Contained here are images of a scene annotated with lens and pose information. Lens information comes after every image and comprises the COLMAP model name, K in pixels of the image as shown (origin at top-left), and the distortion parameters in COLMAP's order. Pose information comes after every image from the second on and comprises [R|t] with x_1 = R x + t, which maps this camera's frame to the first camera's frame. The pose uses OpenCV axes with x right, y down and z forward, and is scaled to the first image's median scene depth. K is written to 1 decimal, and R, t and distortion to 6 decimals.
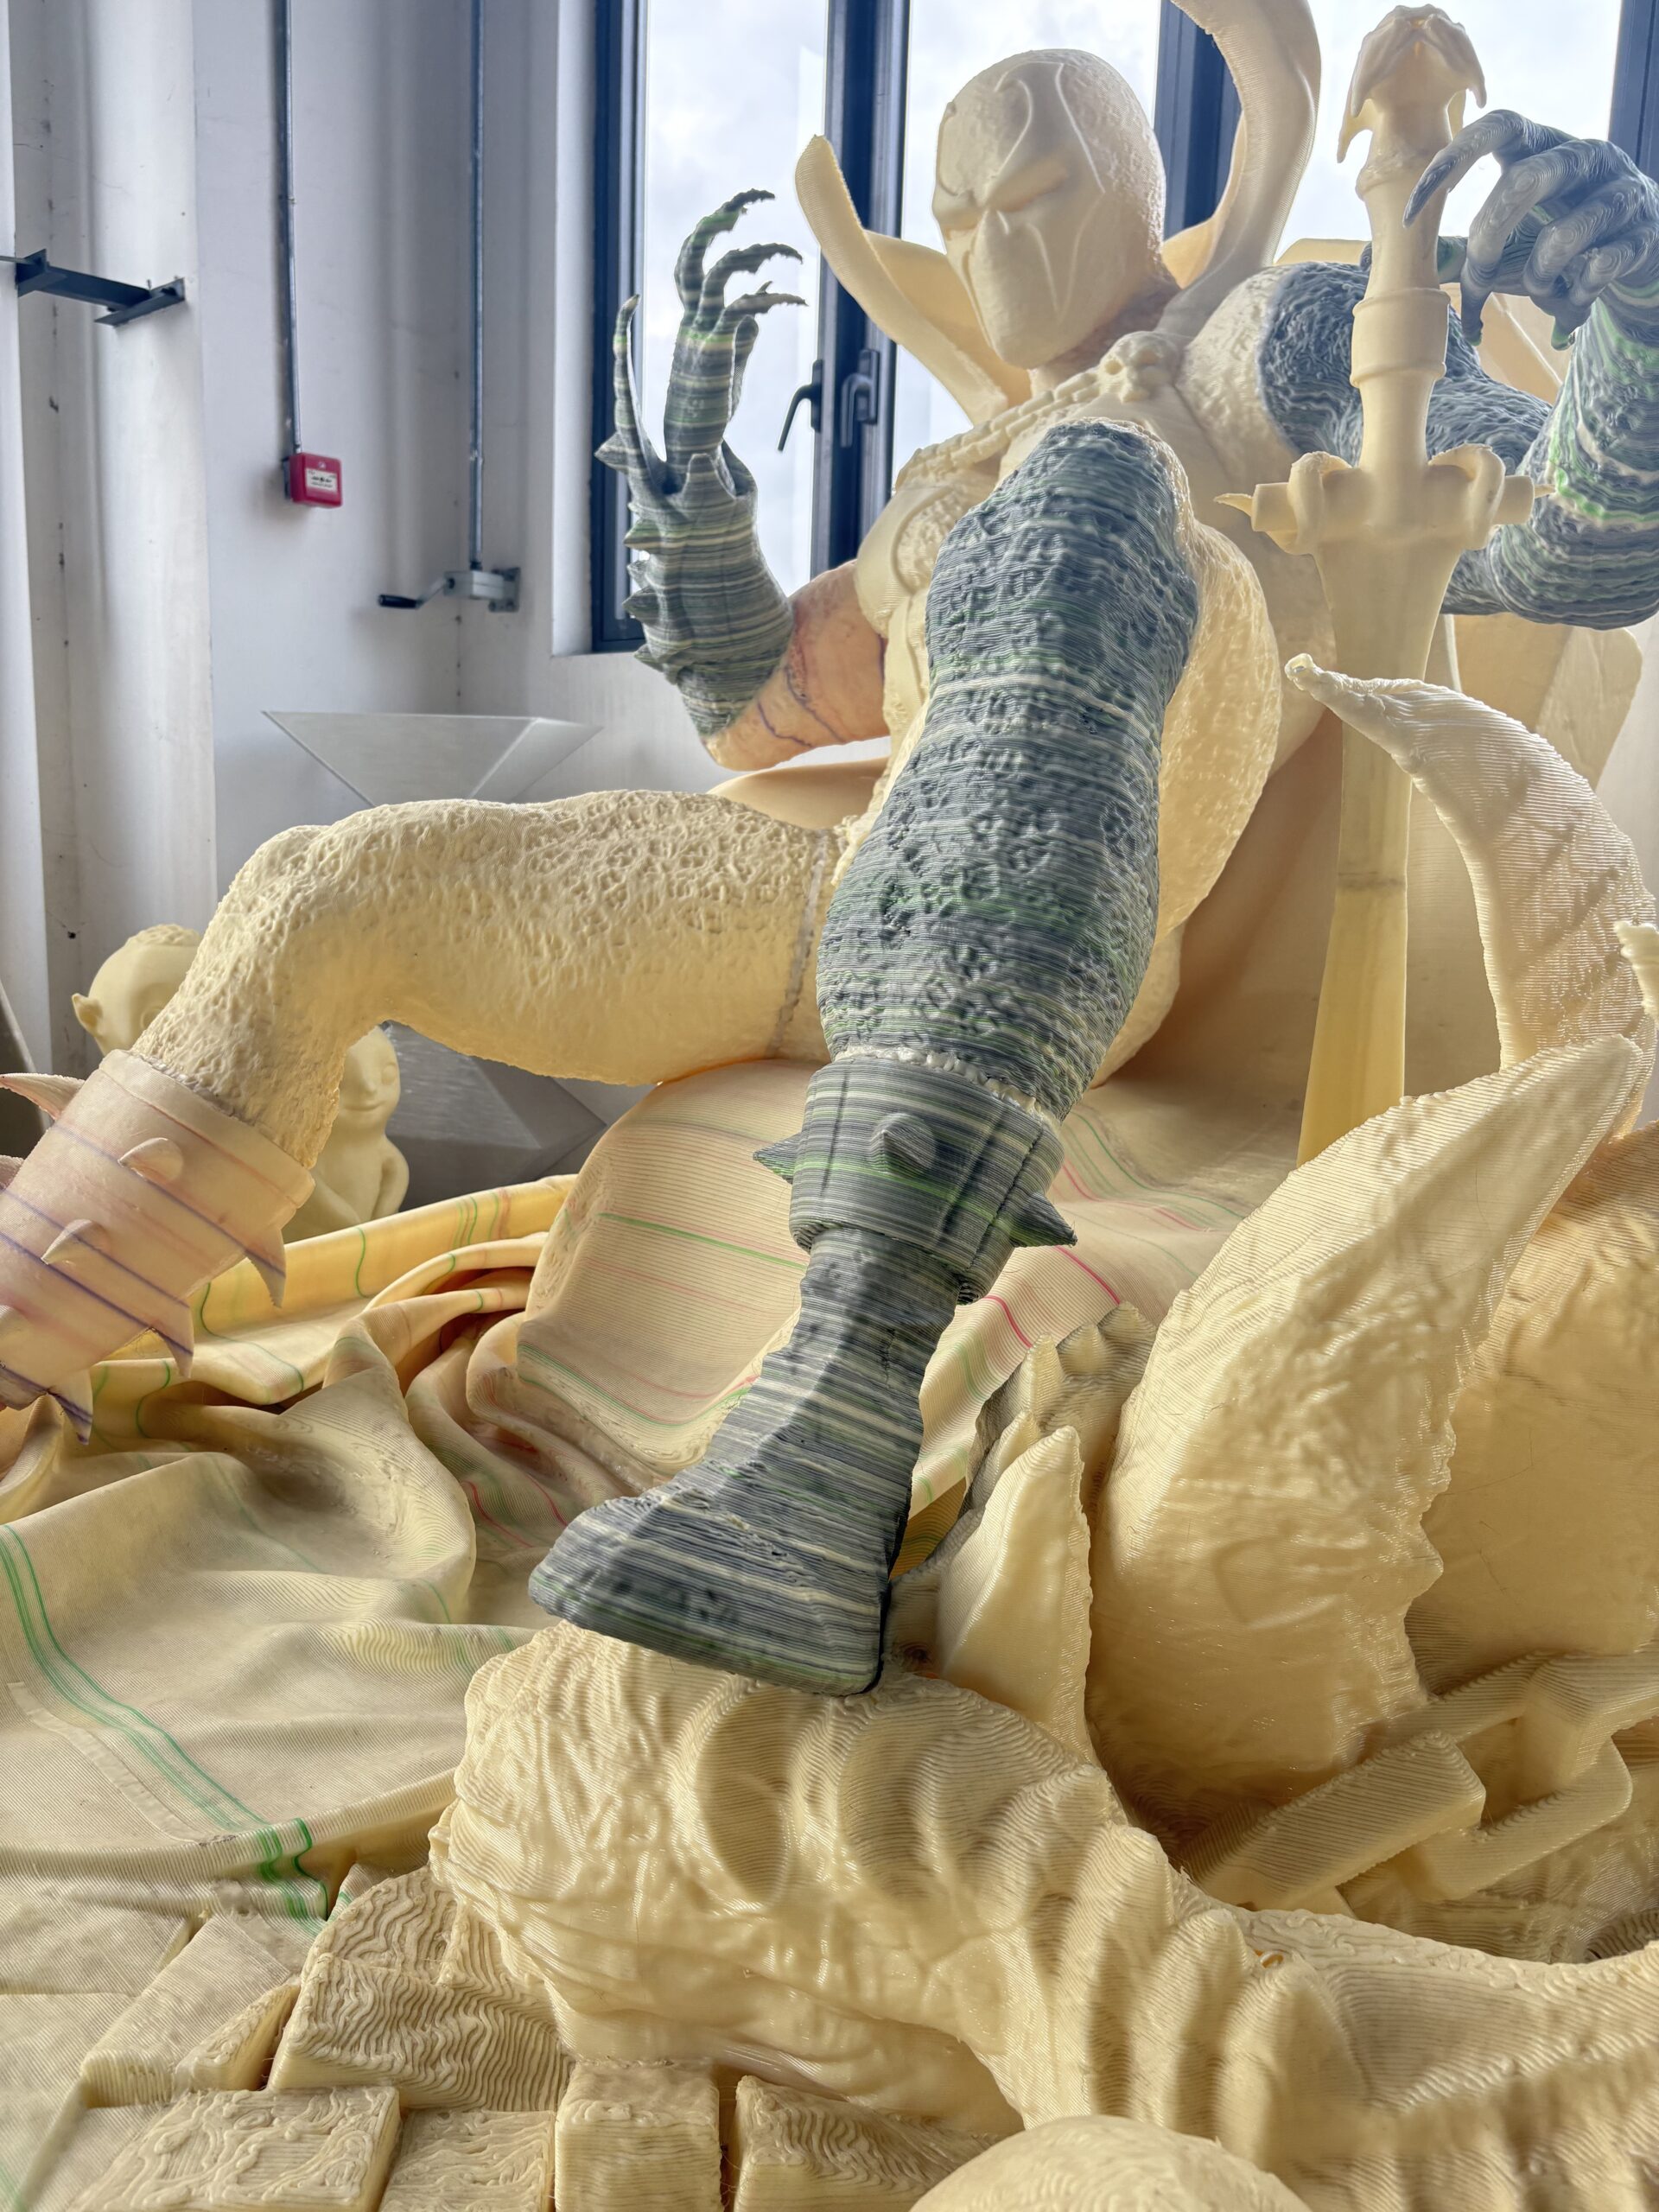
lens RADIAL K [[1636.1, 0, 829.5], [0, 1636.1, 1106.0], [0, 0, 1]] dist [0.061790, -0.171331]
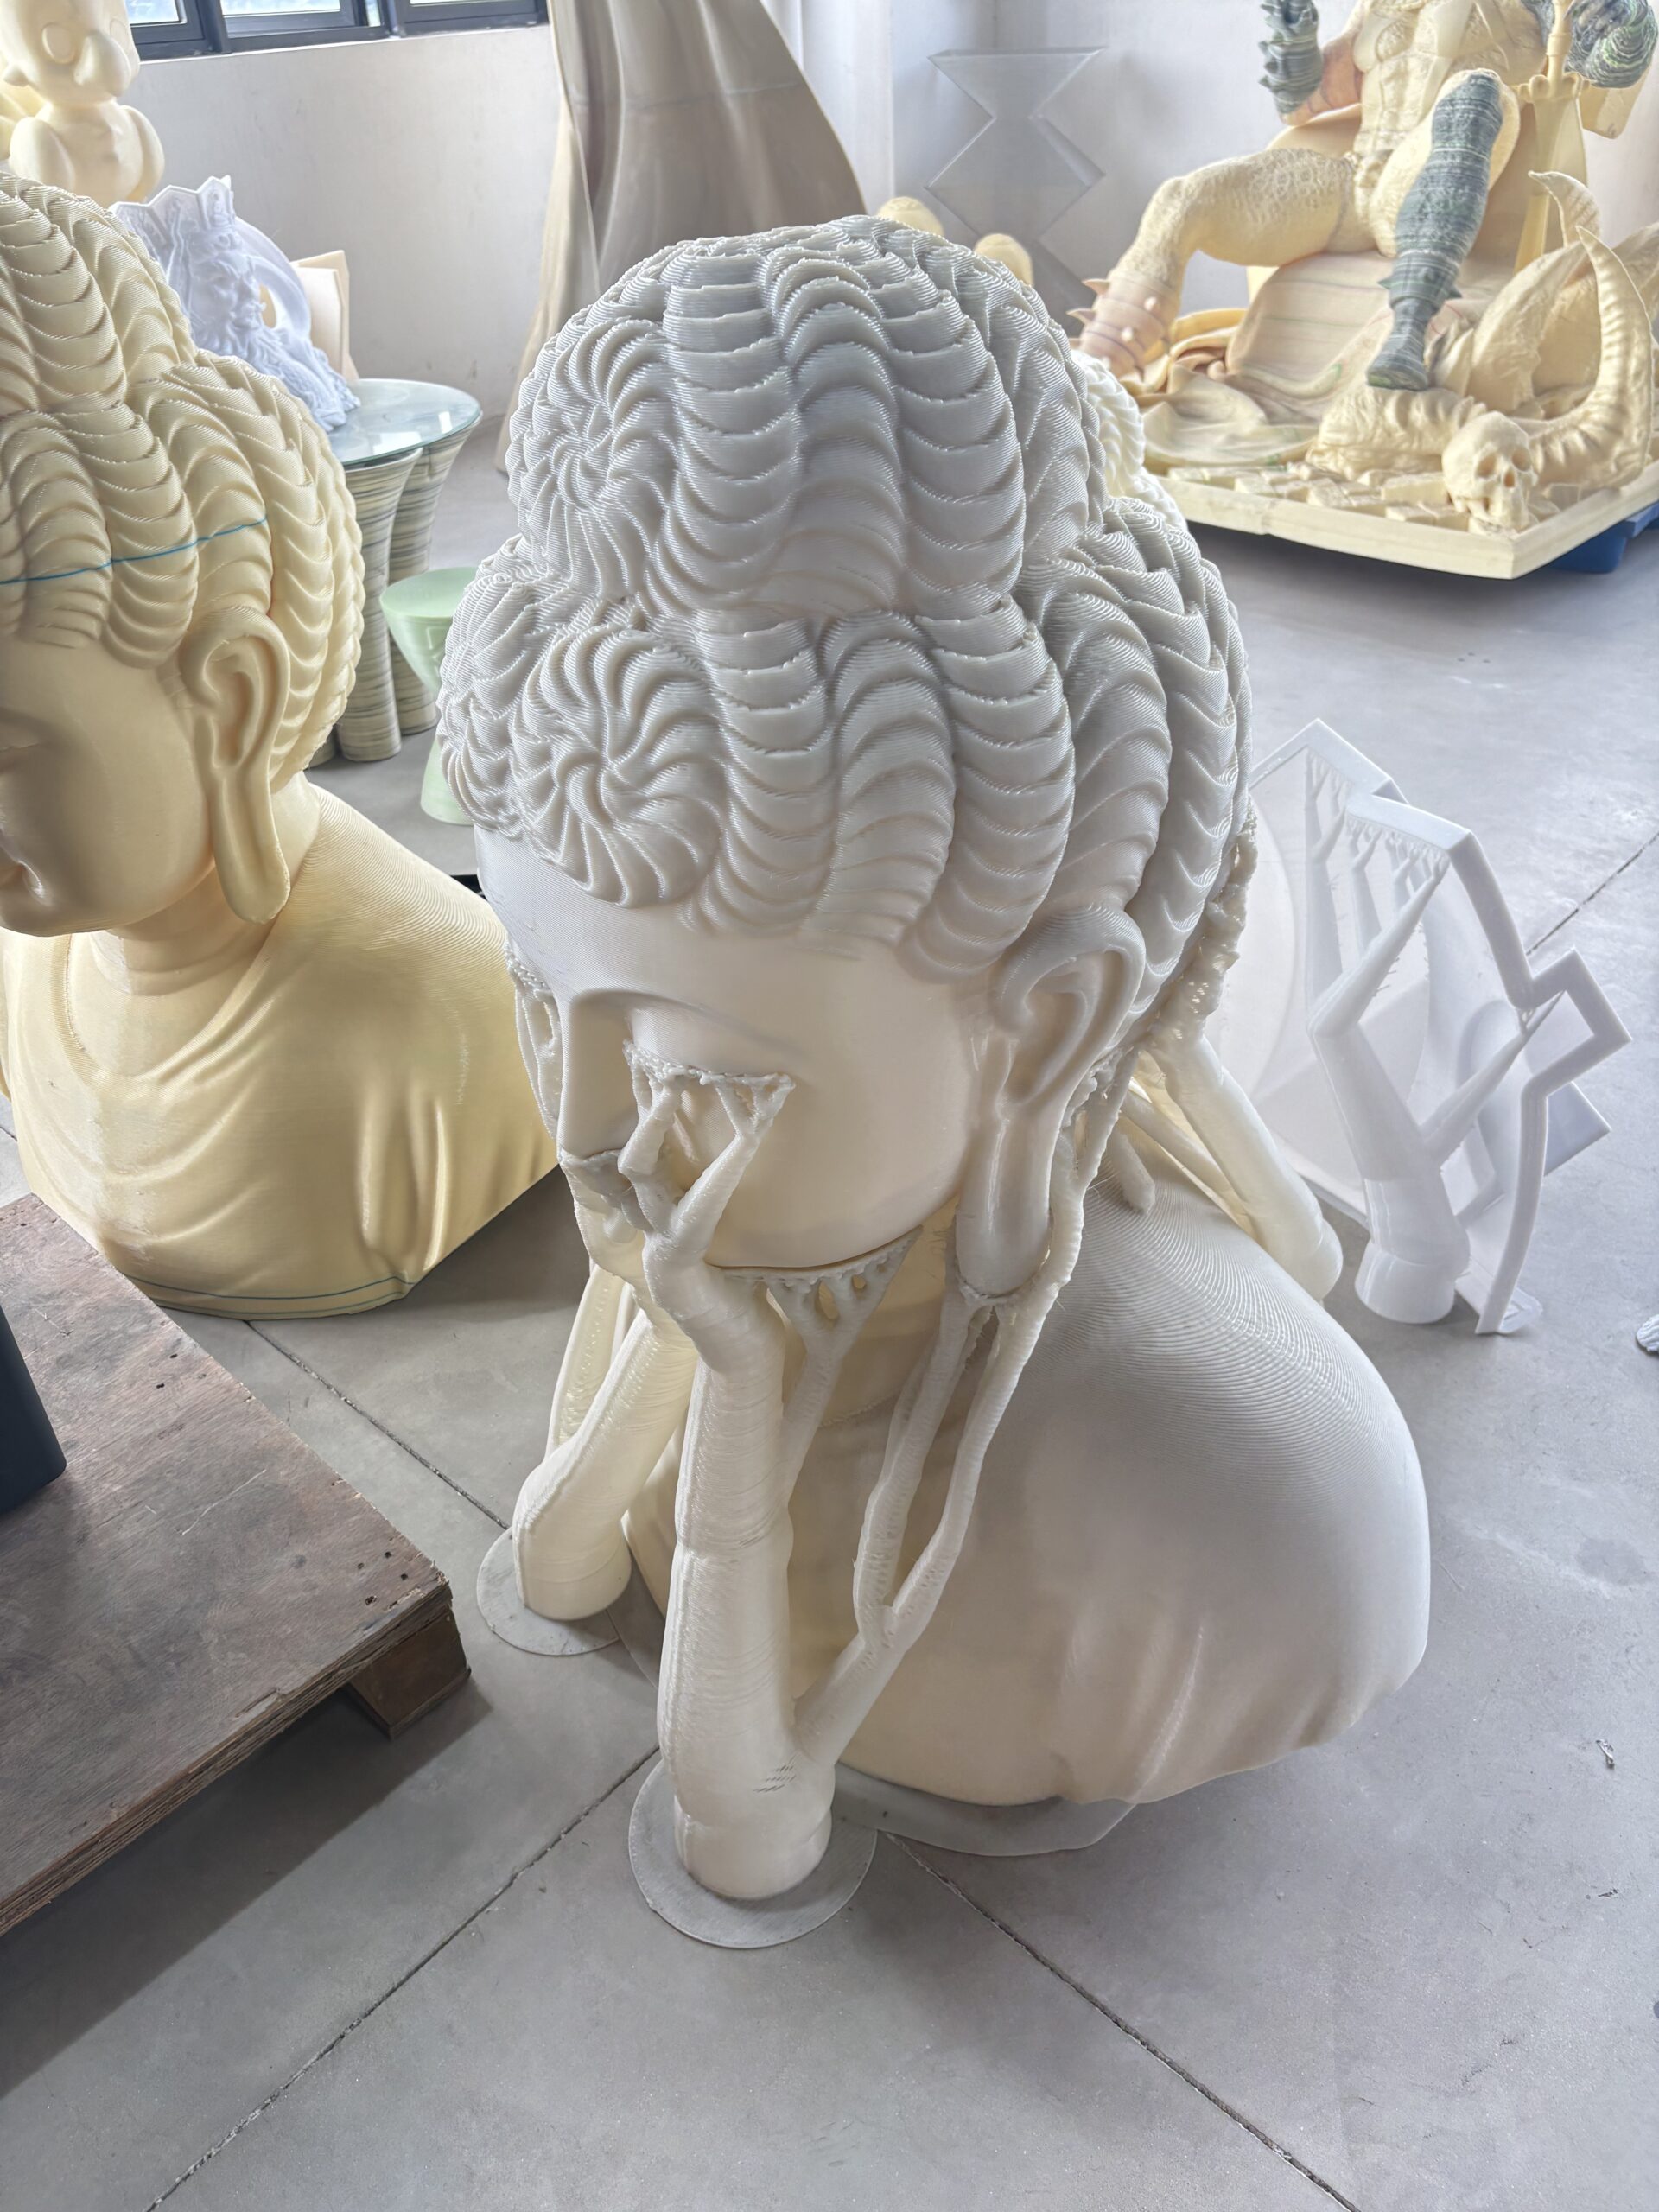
lens RADIAL K [[1675.3, 0, 829.5], [0, 1675.3, 1106.0], [0, 0, 1]] dist [0.139151, -0.181615]
pose [[0.997189, -0.053802, -0.052156, -1.403311], [0.070955, 0.901726, 0.426445, -0.045475], [0.024087, -0.428947, 0.903008, -4.079069]]
